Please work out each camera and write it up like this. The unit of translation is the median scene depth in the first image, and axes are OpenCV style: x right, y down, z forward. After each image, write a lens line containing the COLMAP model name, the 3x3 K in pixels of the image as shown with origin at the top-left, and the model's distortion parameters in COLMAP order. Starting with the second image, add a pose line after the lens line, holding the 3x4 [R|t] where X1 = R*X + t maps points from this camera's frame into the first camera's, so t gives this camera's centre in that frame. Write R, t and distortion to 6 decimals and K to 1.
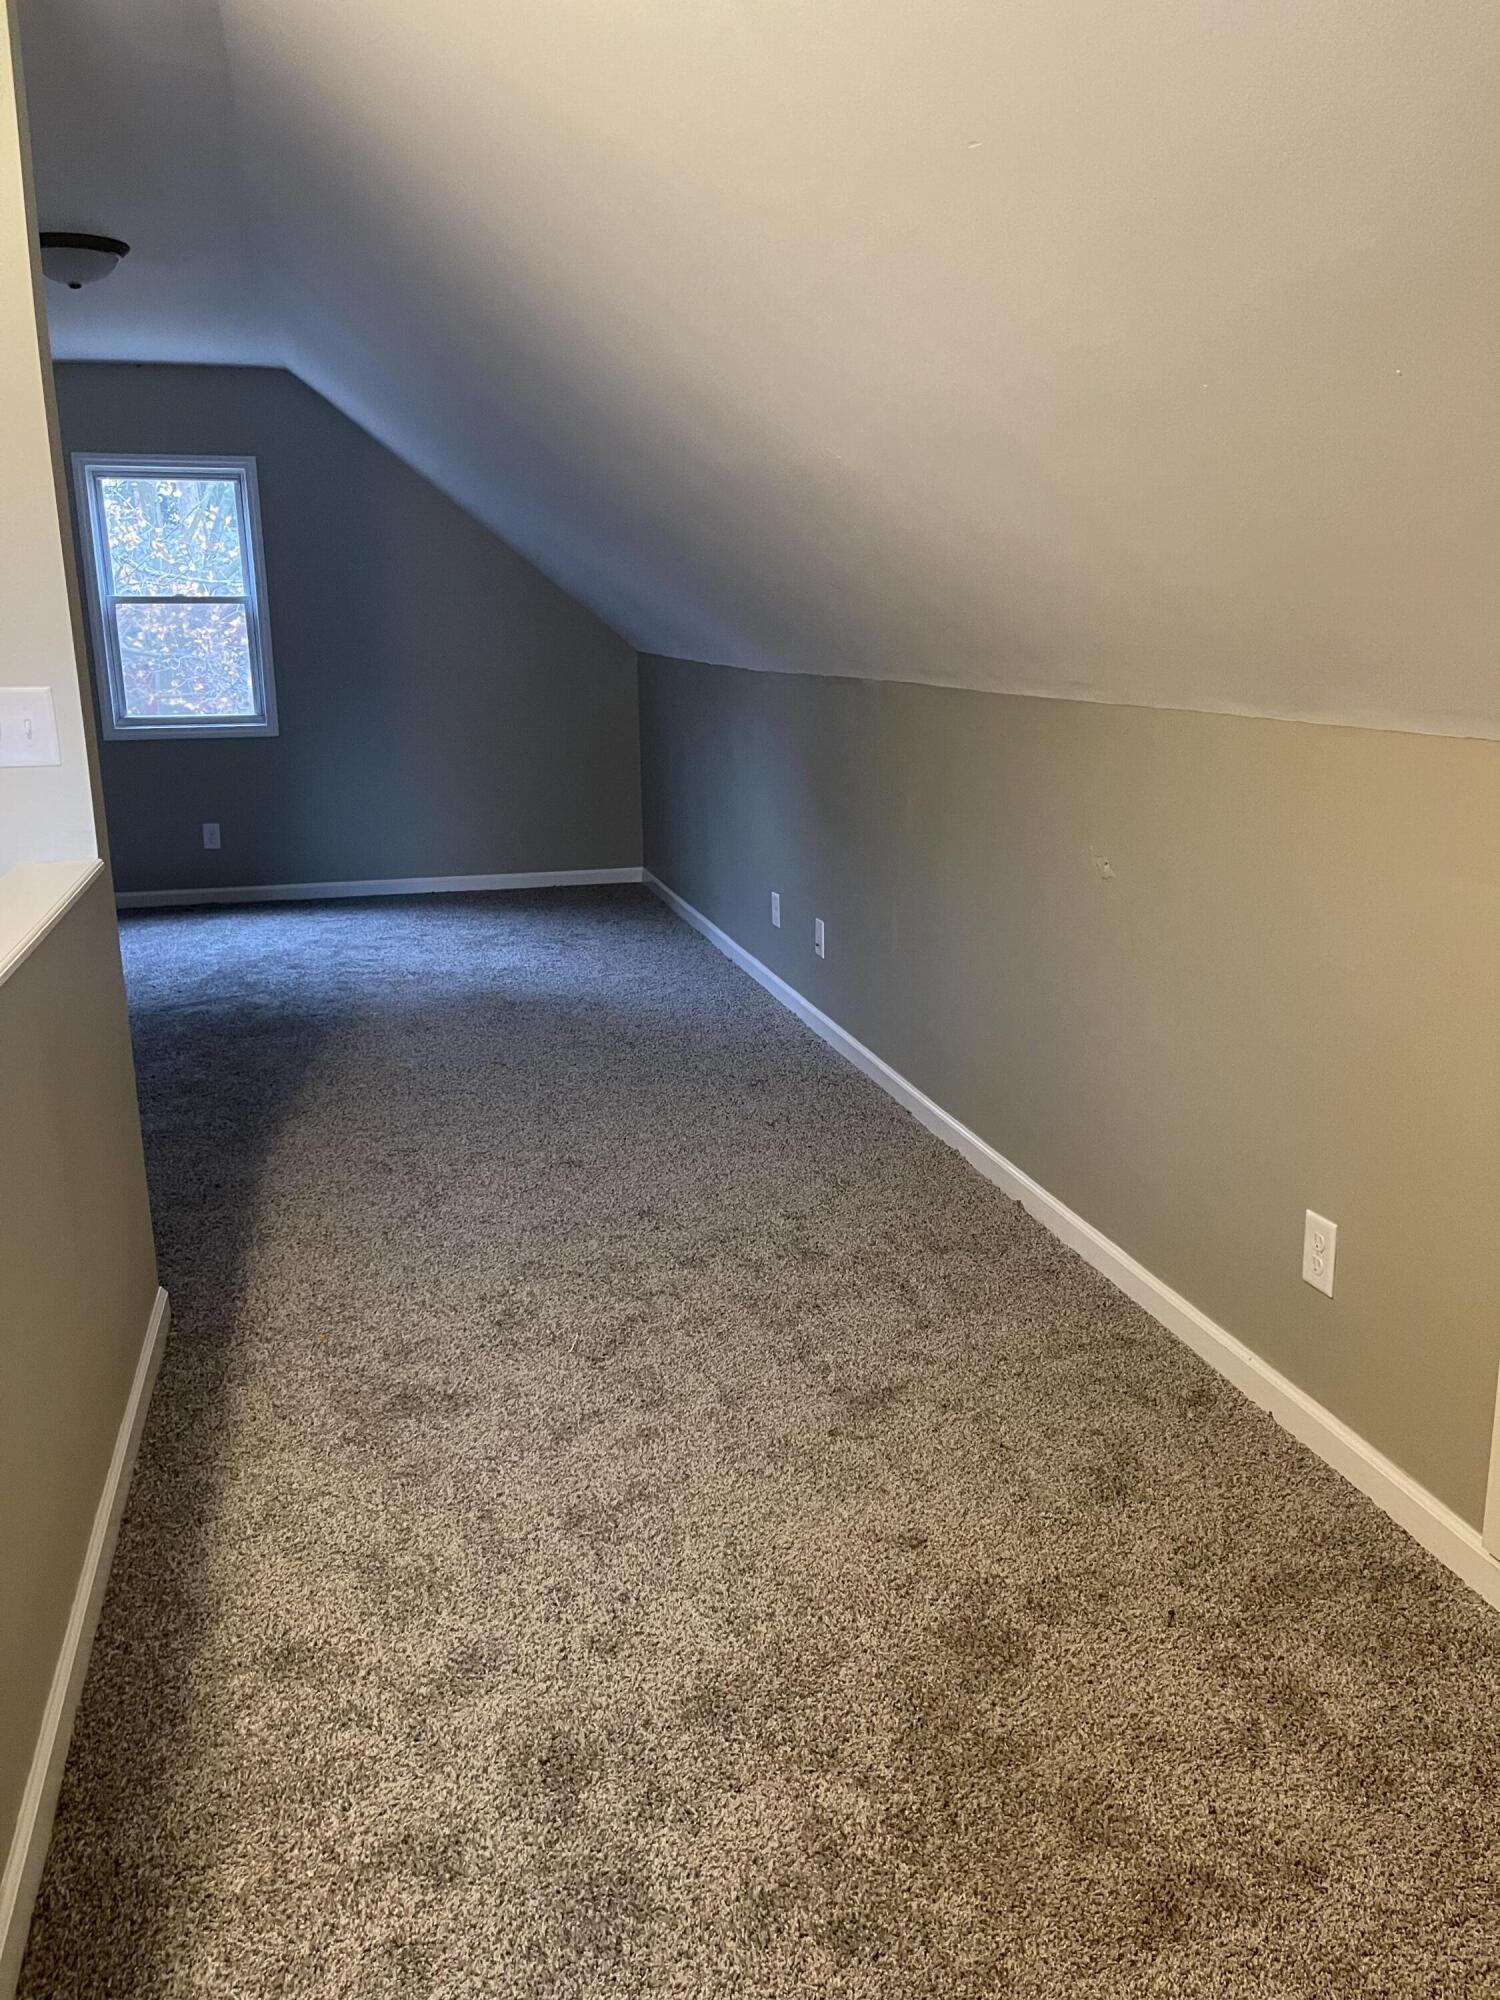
lens RADIAL K [[1505.9, 0, 746.0], [0, 1505.9, 1001.8], [0, 0, 1]] dist [0.078569, -0.096046]
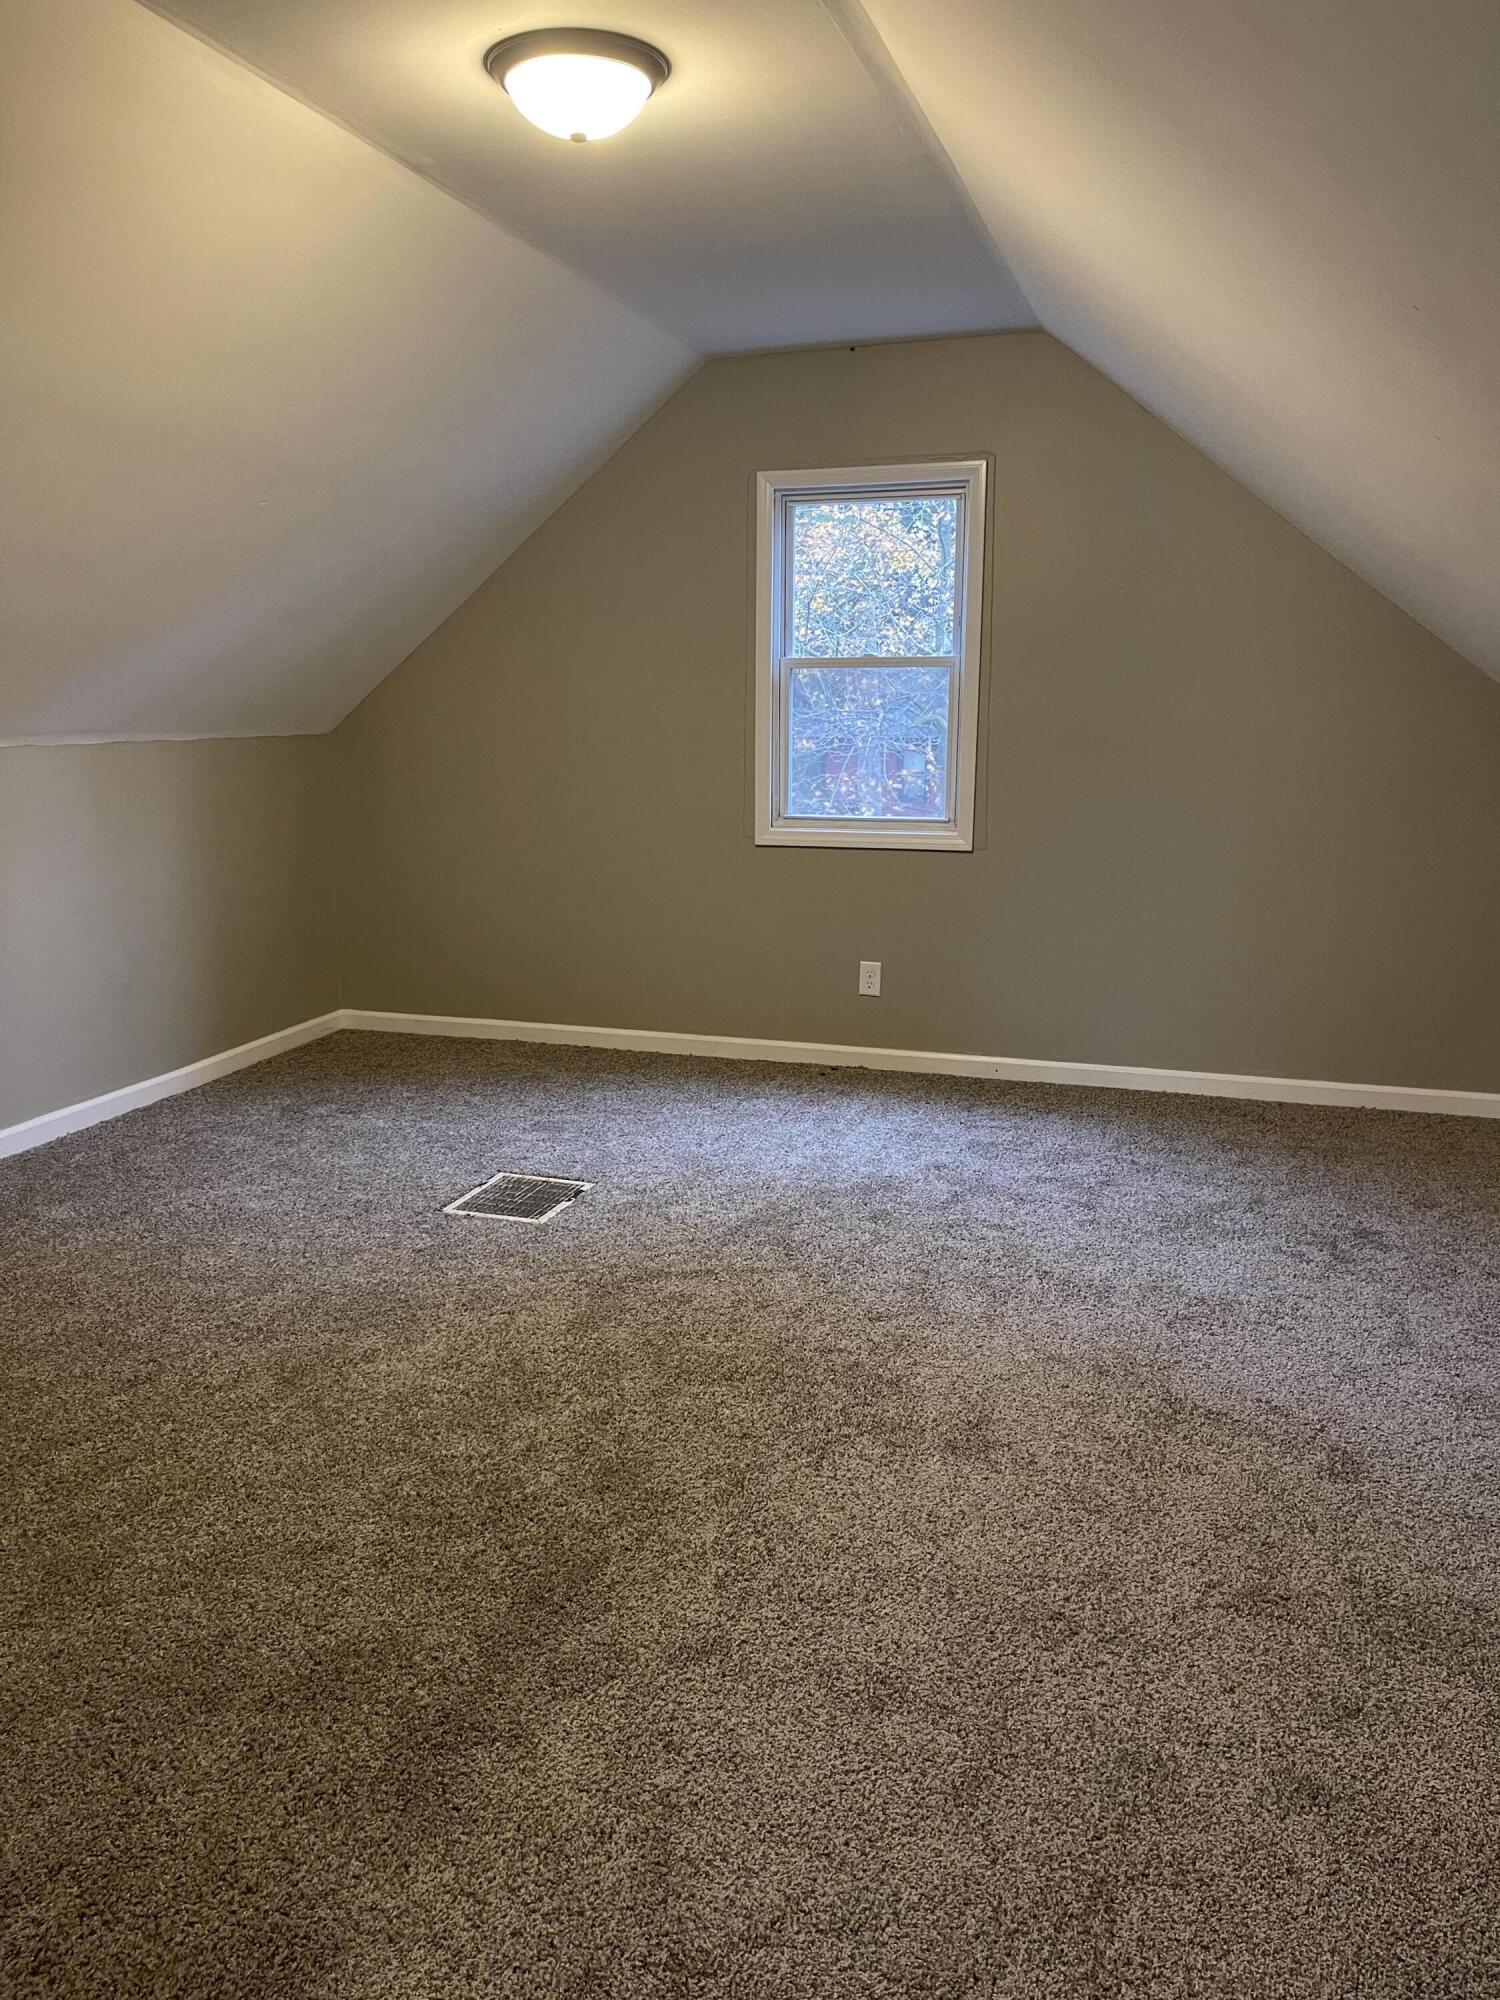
lens RADIAL K [[1505.9, 0, 745.2], [0, 1505.9, 990.7], [0, 0, 1]] dist [0.078569, -0.096046]
pose [[0.840302, 0.115816, -0.529602, -0.015117], [-0.142379, 0.989767, -0.009460, -0.093978], [0.523087, 0.083354, 0.848193, 0.374083]]
